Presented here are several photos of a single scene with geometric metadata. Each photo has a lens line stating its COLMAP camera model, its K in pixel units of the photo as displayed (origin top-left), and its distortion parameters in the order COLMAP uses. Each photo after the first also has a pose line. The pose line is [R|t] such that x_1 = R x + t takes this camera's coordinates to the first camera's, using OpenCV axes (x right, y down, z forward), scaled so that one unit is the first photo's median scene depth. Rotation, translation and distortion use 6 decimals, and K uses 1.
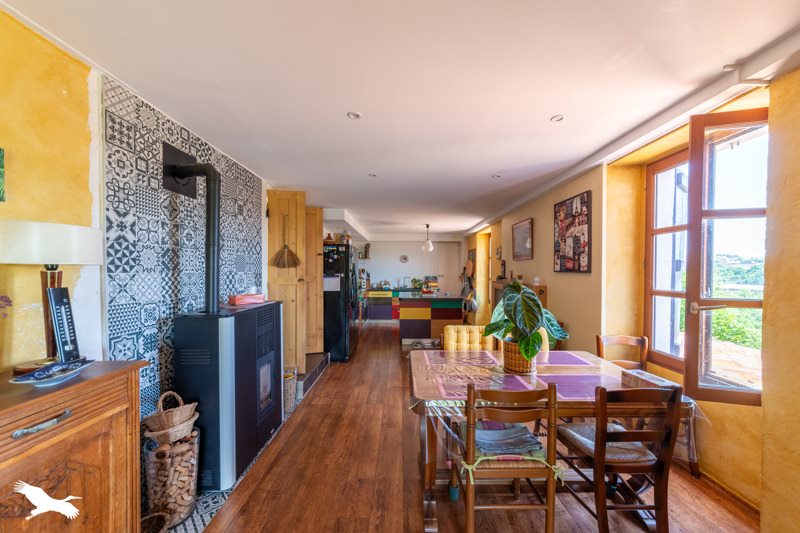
lens RADIAL K [[291.4, 0, 403.3], [0, 291.4, 272.7], [0, 0, 1]] dist [0.001163, 0.000070]
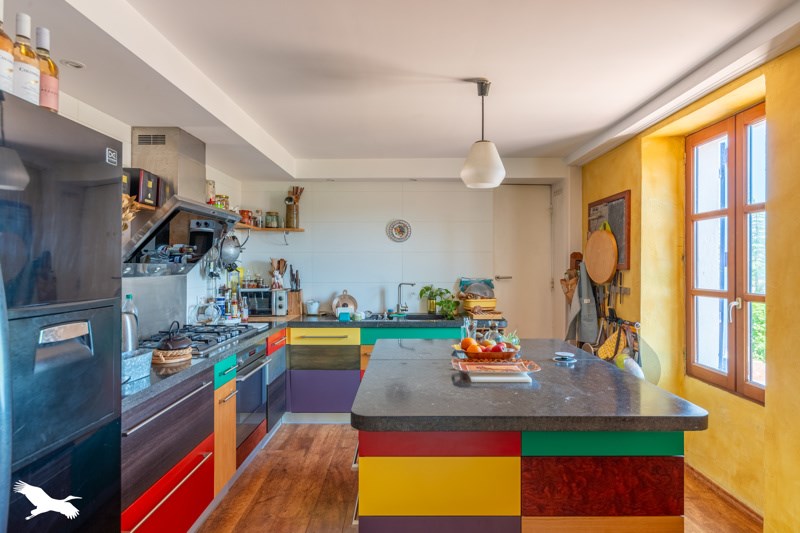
lens RADIAL K [[443.3, 0, 400.4], [0, 443.3, 263.0], [0, 0, 1]] dist [-0.000663, -0.000016]
pose [[0.999870, -0.005698, -0.015109, 0.017105], [0.005602, 0.999964, -0.006371, -0.006178], [0.015145, 0.006285, 0.999866, 0.609184]]
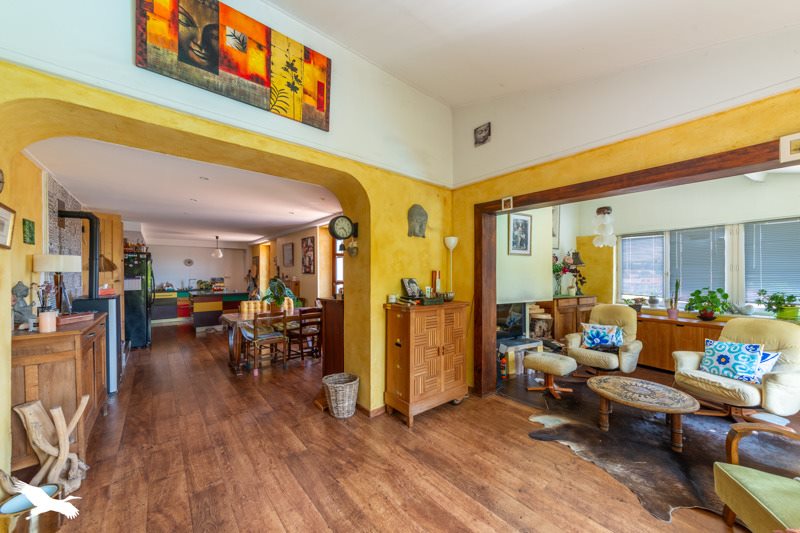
lens RADIAL K [[291.4, 0, 400.3], [0, 291.4, 272.1], [0, 0, 1]] dist [0.001163, 0.000070]
pose [[0.770426, -0.004721, 0.637512, -0.109563], [0.009412, 0.999948, -0.003969, 0.001384], [-0.637460, 0.009058, 0.770430, -0.465369]]
